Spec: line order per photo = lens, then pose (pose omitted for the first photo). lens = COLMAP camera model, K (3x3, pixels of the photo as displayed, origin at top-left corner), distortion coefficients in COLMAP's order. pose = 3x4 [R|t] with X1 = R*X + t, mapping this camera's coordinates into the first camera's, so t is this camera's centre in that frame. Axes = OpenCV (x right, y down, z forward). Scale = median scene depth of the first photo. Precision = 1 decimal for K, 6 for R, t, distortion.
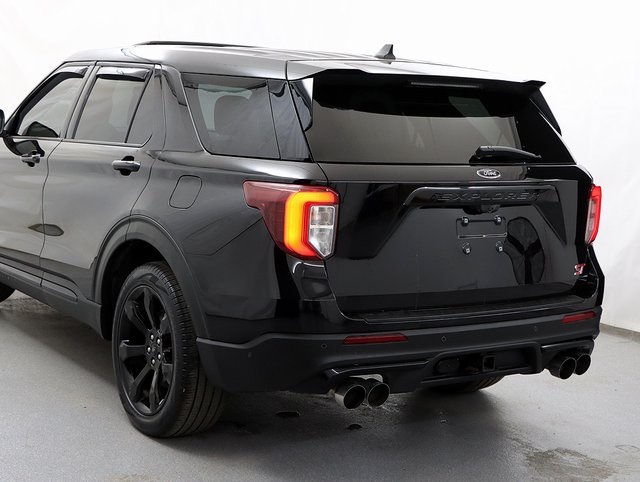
lens RADIAL K [[1072.2, 0, 320.0], [0, 1072.2, 241.0], [0, 0, 1]] dist [0.076104, 0.109569]
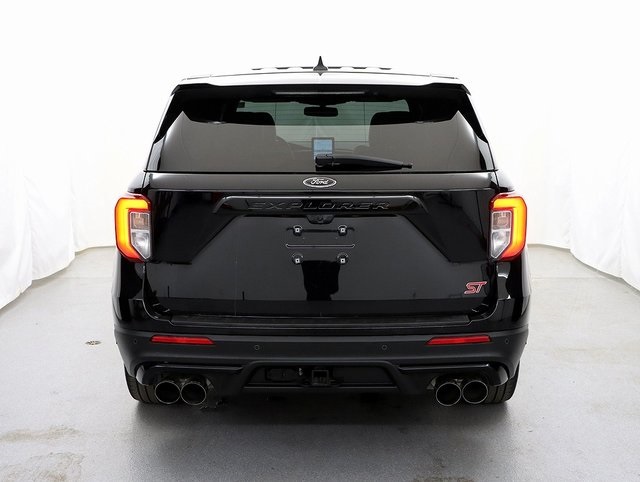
lens RADIAL K [[850.5, 0, 320.0], [0, 850.5, 241.0], [0, 0, 1]] dist [-0.028462, -0.006716]
pose [[0.829766, 0.042584, -0.556485, 0.538344], [-0.034542, 0.999092, 0.024949, -0.026872], [0.557042, -0.001480, 0.830483, 0.333812]]
